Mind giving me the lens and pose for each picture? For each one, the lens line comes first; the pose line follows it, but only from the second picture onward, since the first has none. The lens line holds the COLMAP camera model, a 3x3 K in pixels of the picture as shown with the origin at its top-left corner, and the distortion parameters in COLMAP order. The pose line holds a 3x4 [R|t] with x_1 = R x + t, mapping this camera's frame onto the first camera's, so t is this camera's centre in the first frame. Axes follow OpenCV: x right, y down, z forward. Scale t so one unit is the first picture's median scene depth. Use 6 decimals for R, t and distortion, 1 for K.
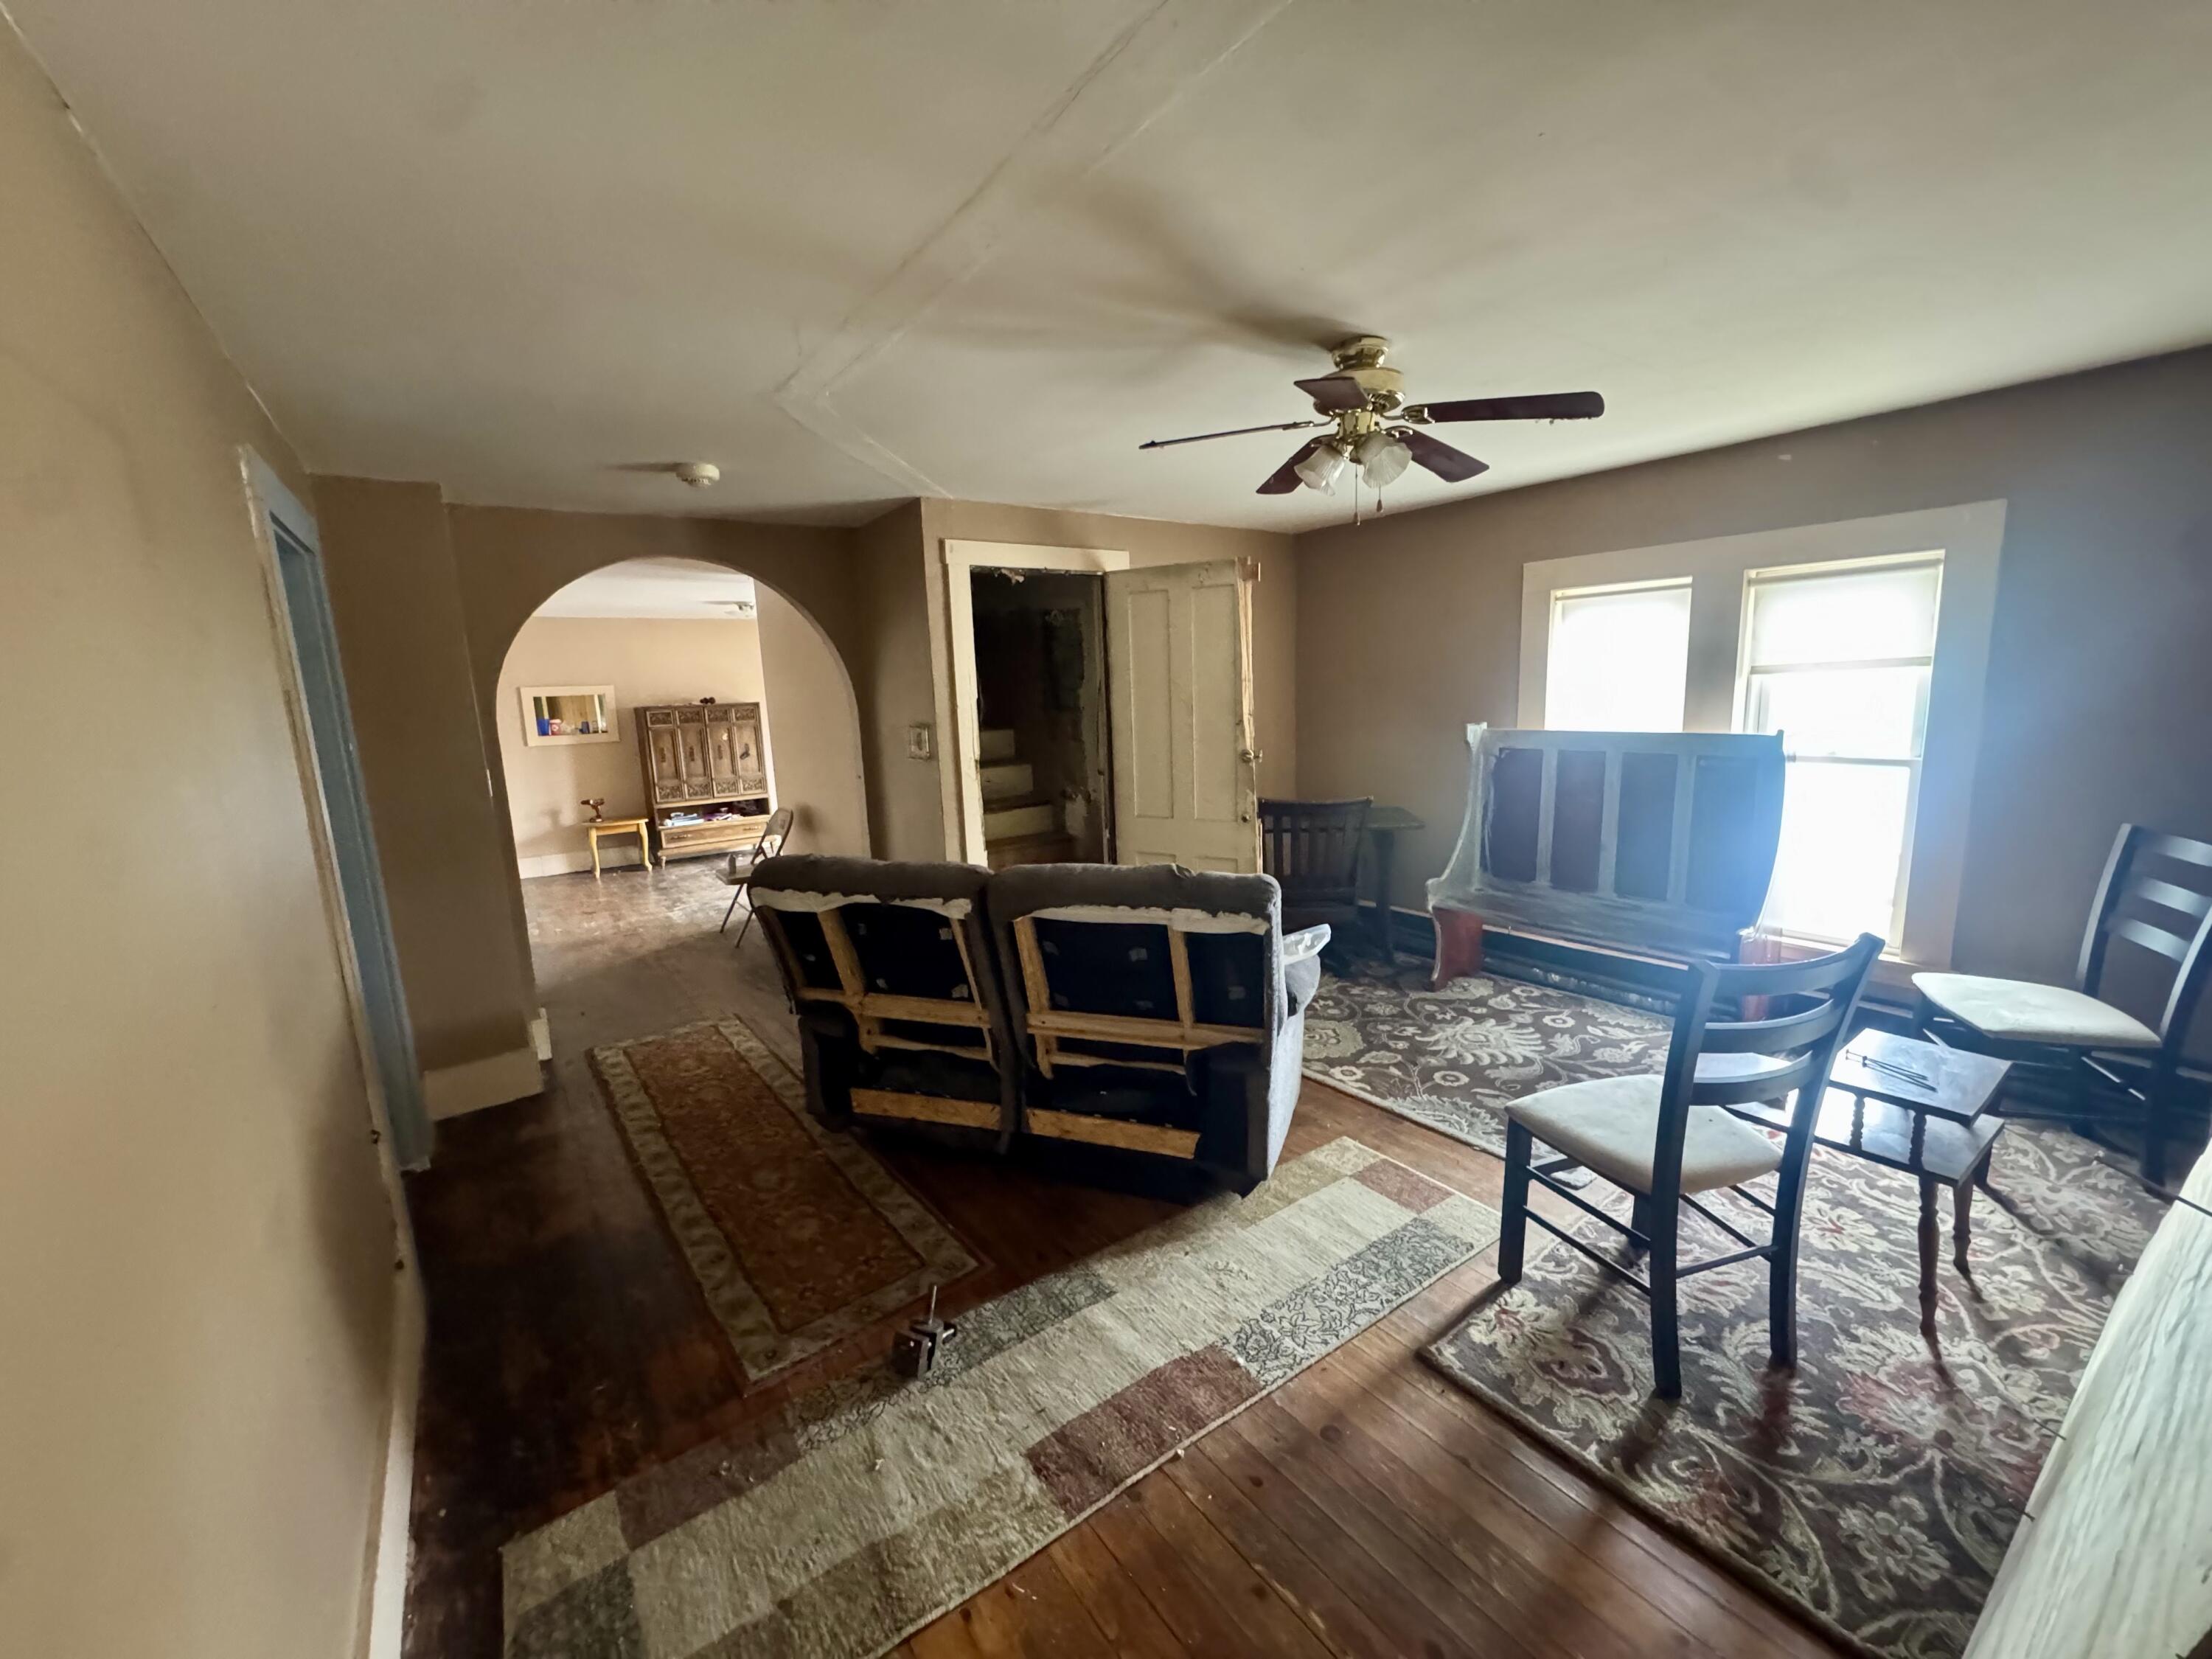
lens RADIAL K [[891.7, 0, 1110.8], [0, 891.7, 835.5], [0, 0, 1]] dist [-0.000212, -0.000031]
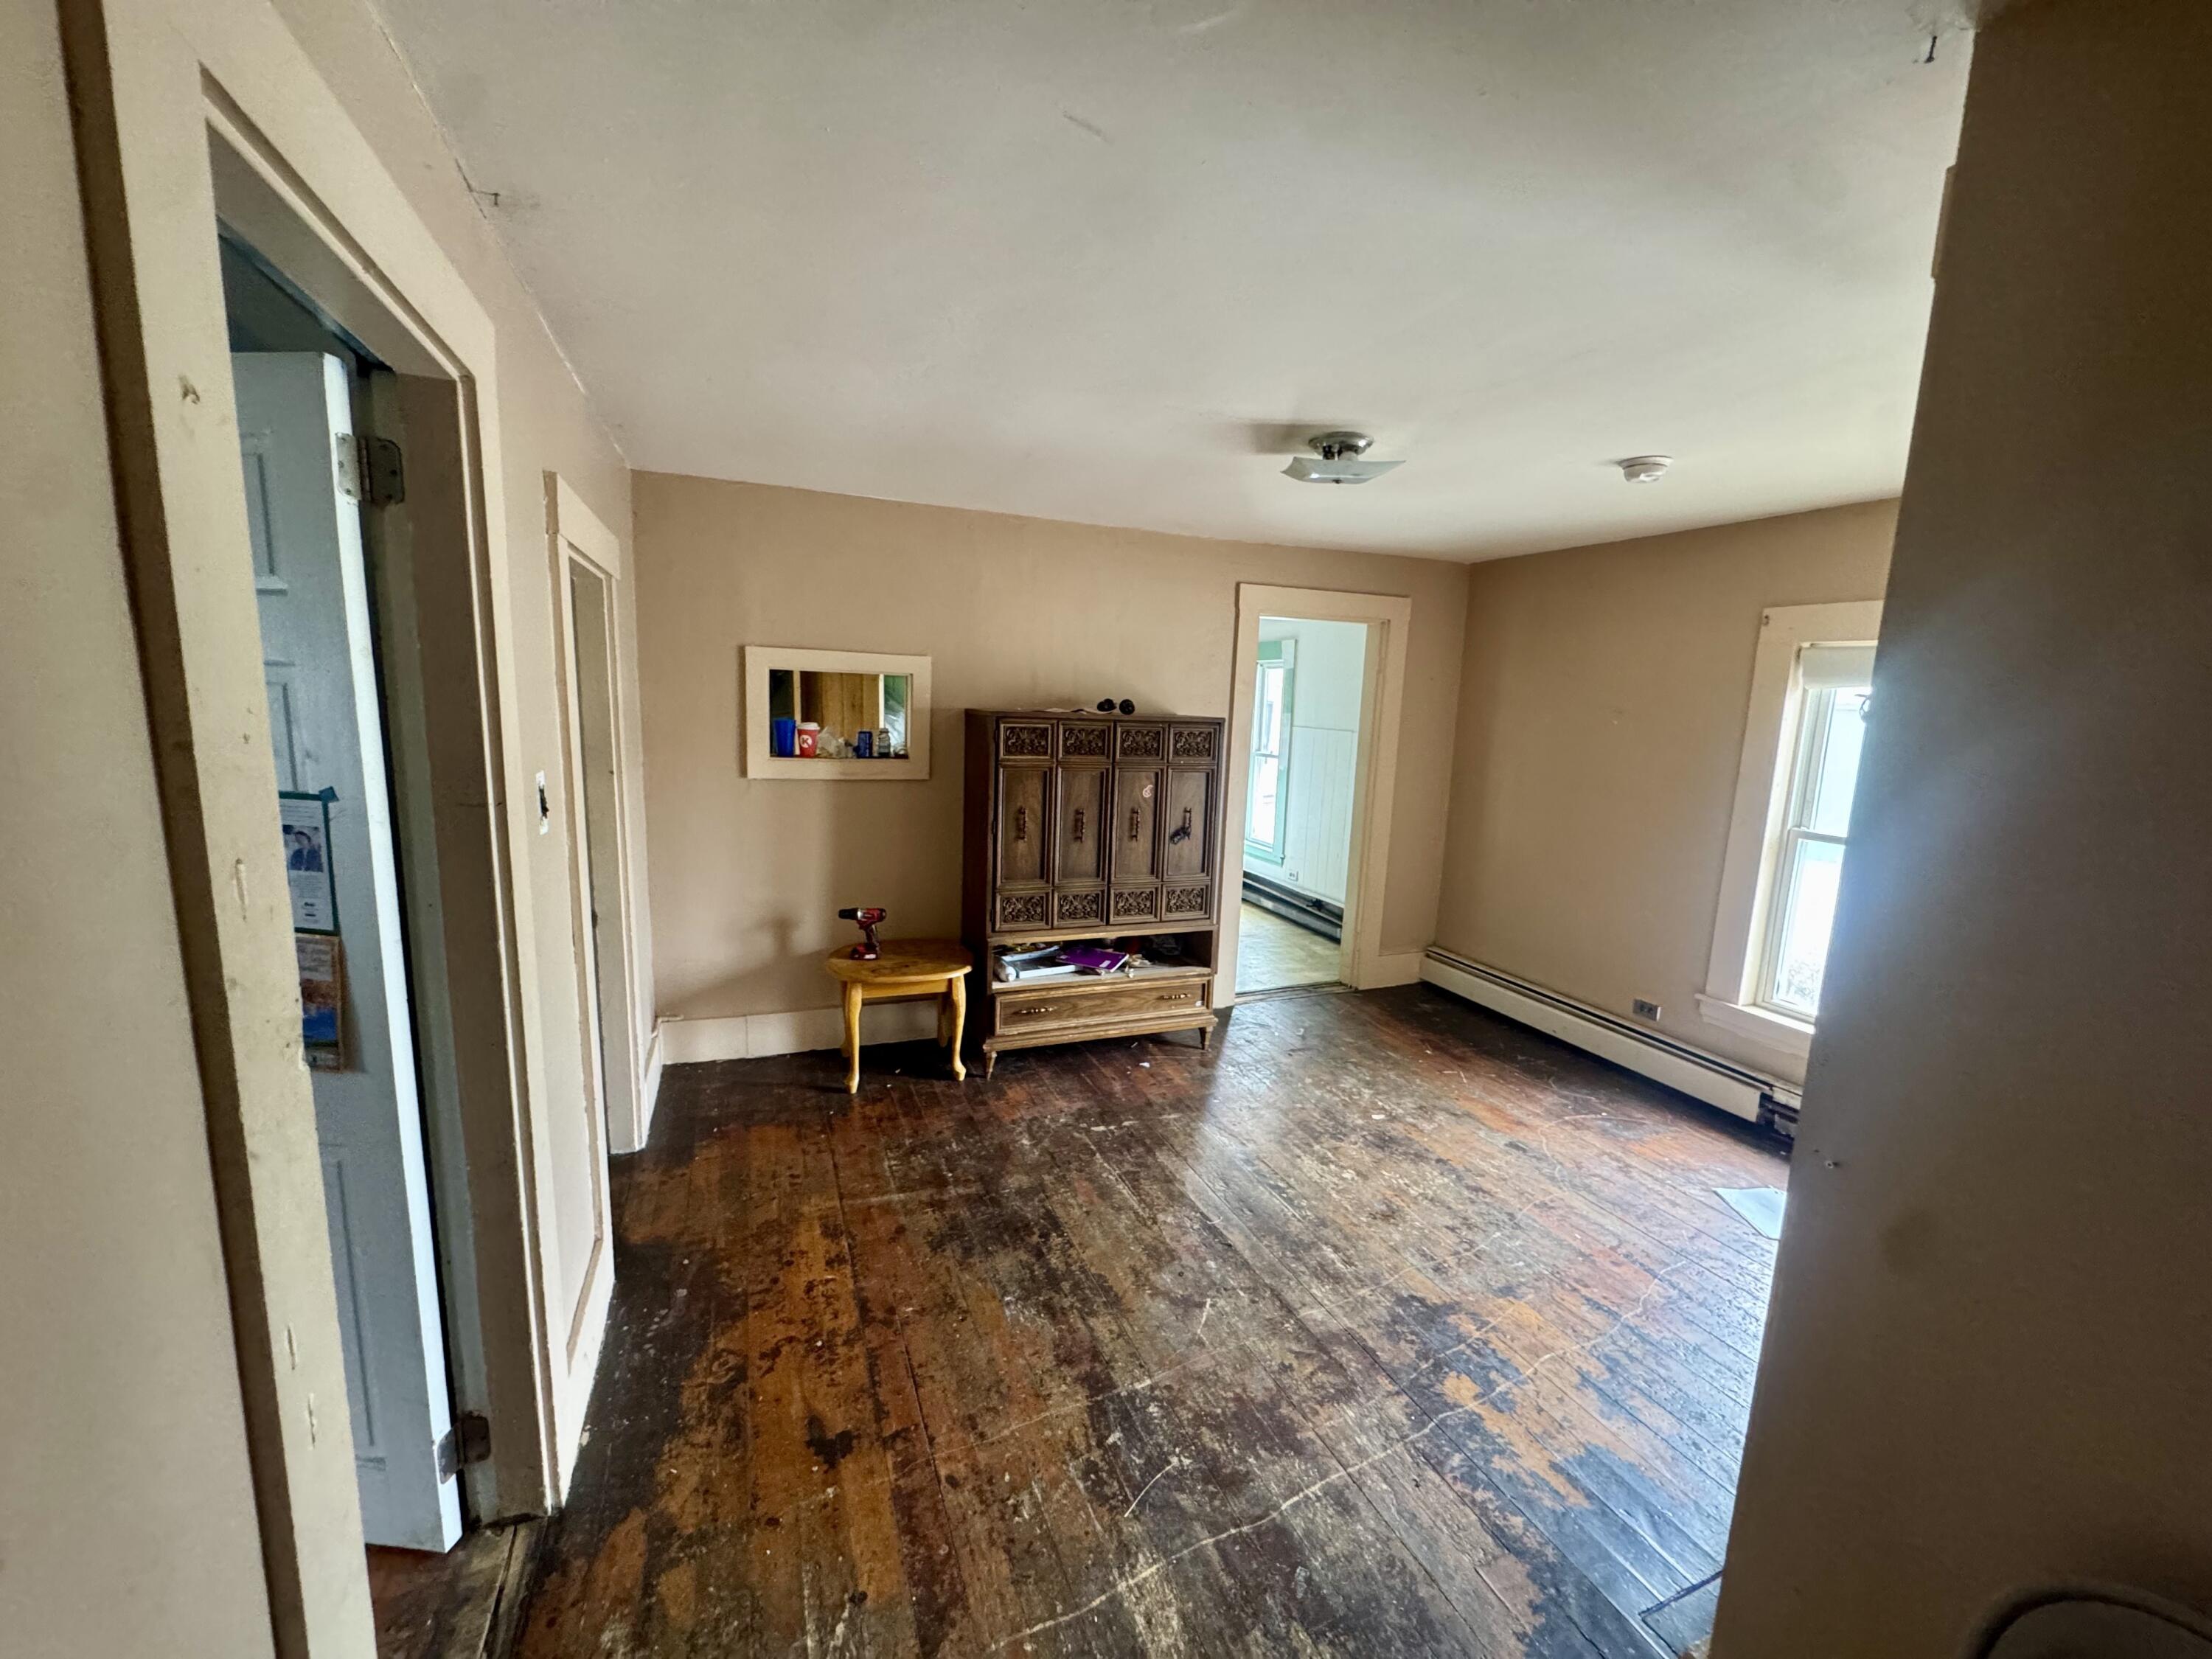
lens RADIAL K [[891.7, 0, 1103.4], [0, 891.7, 833.3], [0, 0, 1]] dist [-0.000212, -0.000031]
pose [[0.967295, 0.111314, -0.227924, -0.360325], [-0.113260, 0.993555, 0.004564, -0.091323], [0.226963, 0.021400, 0.973668, 0.581273]]
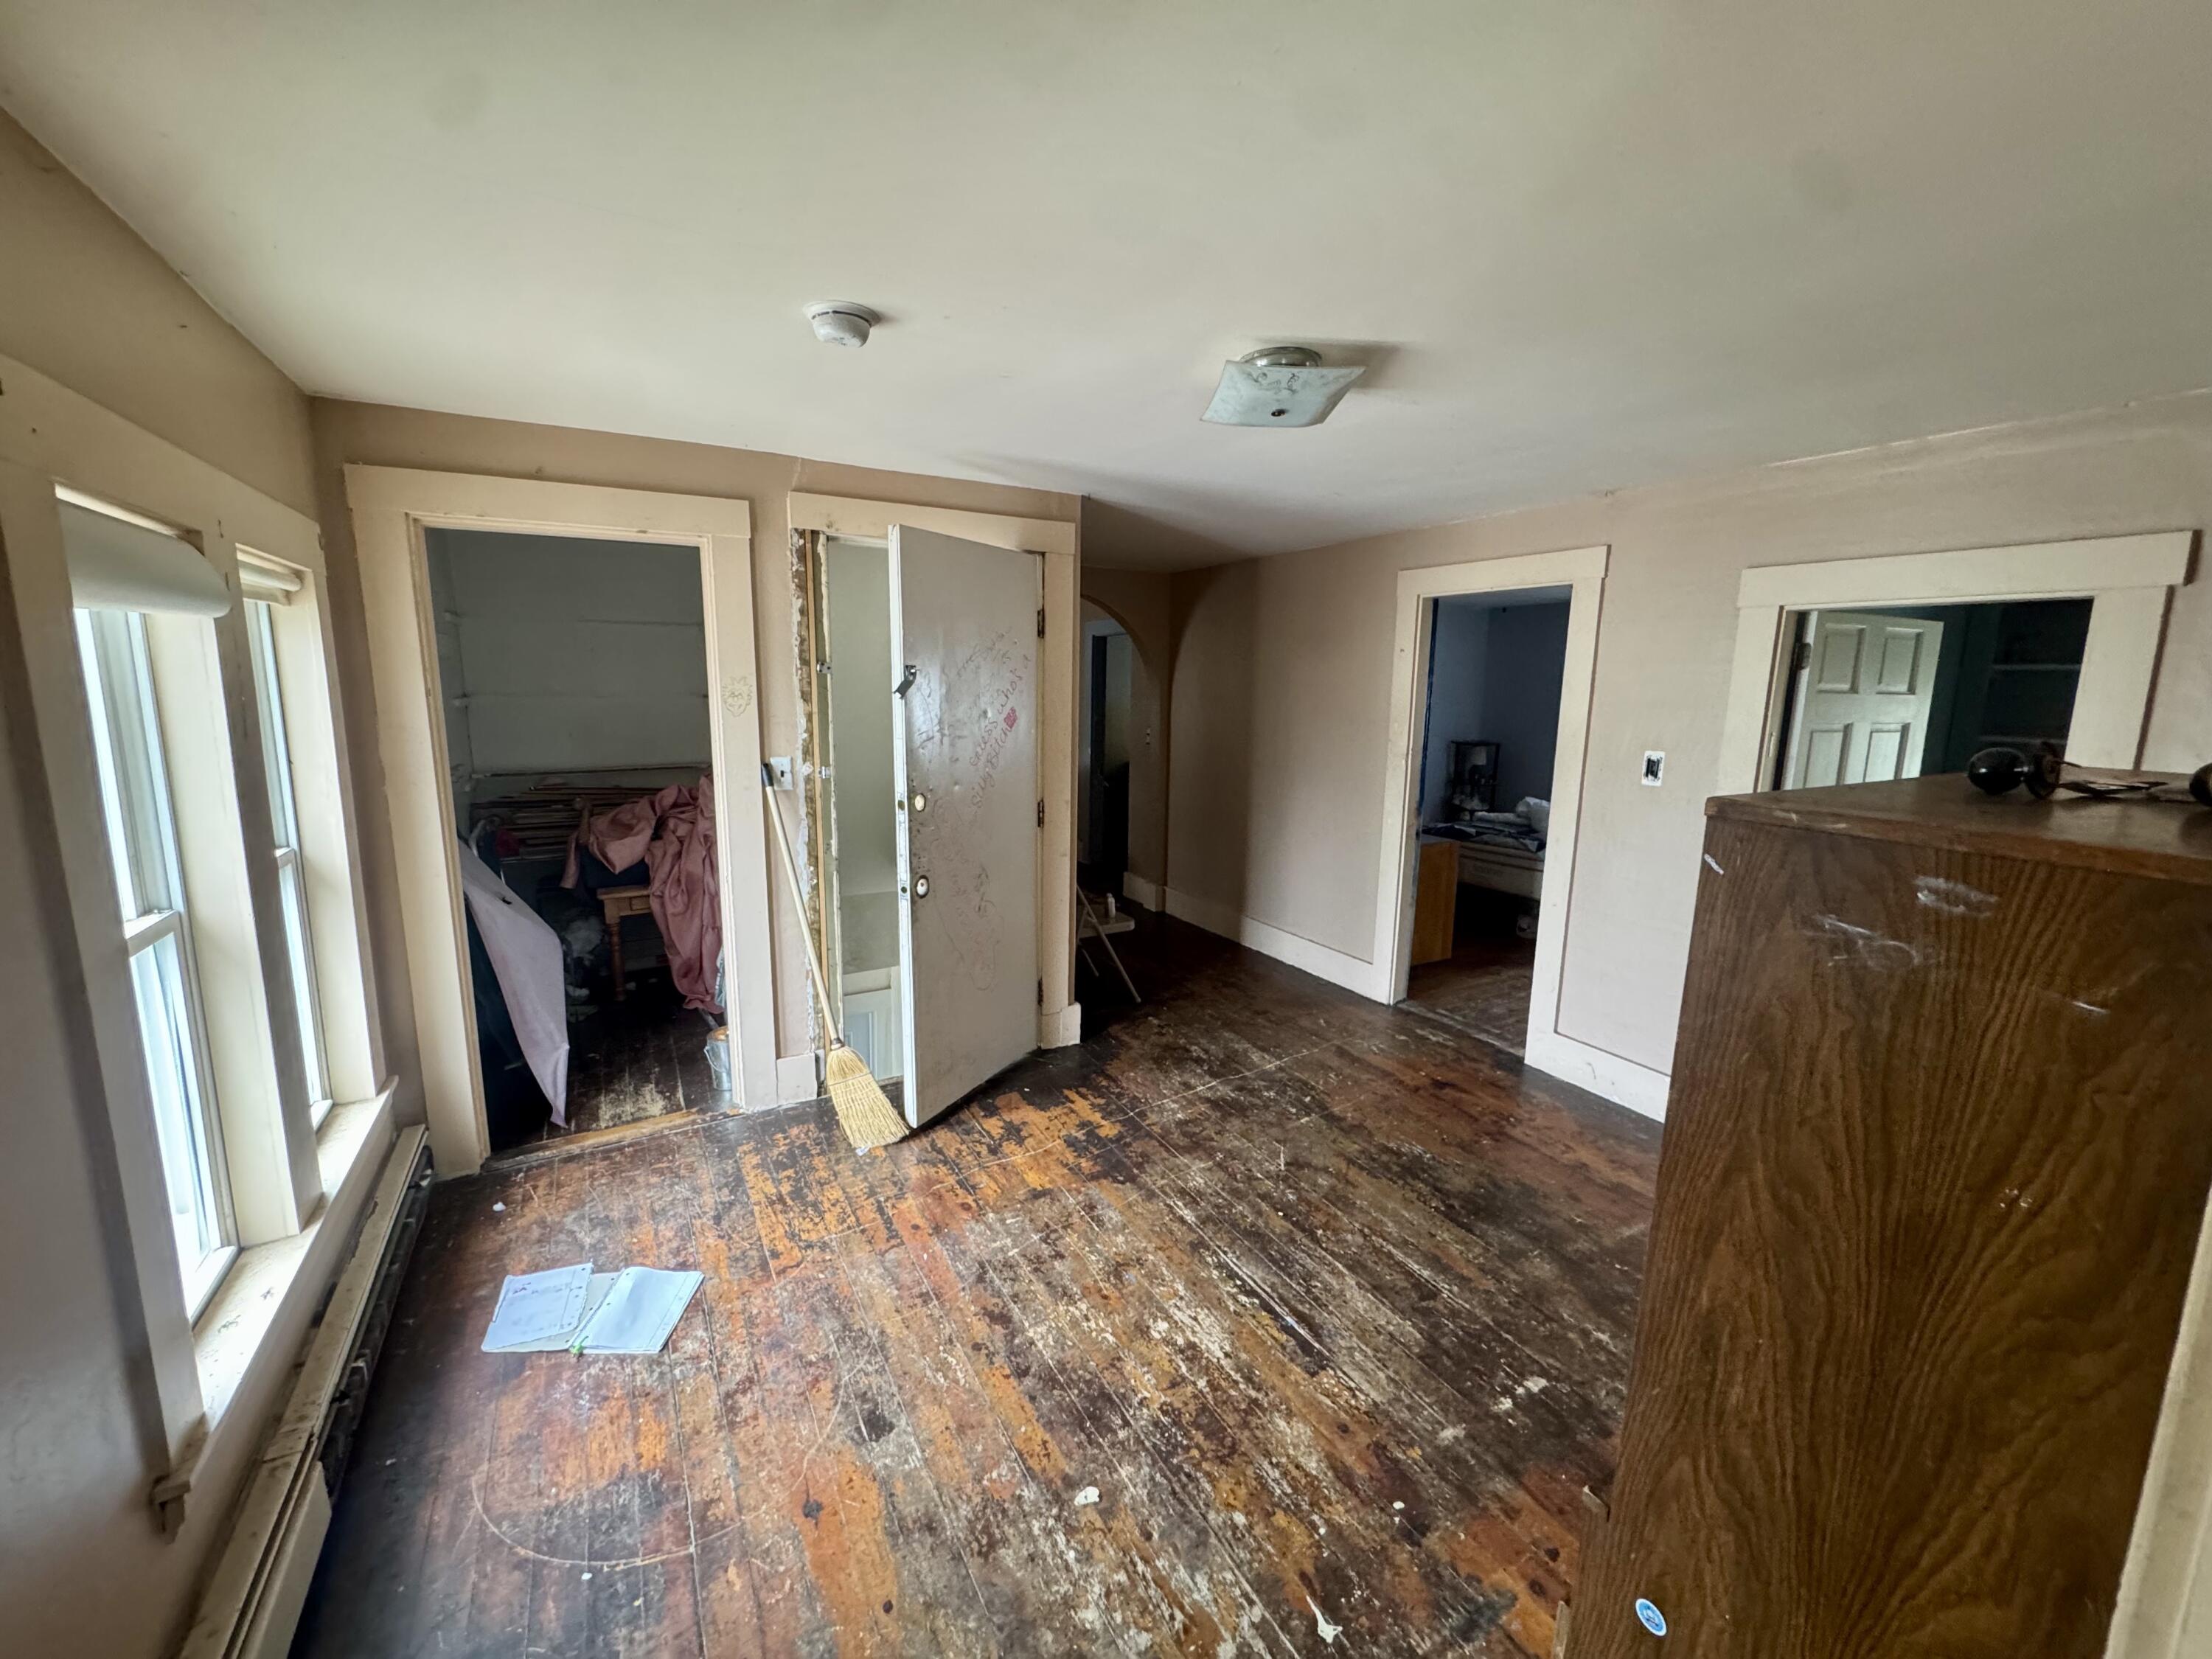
lens RADIAL K [[891.7, 0, 1110.1], [0, 891.7, 830.3], [0, 0, 1]] dist [-0.000212, -0.000031]
pose [[-0.994292, 0.006777, 0.106473, -0.345663], [0.041045, 0.945467, 0.323121, -0.195392], [-0.098477, 0.325647, -0.940349, 1.177326]]
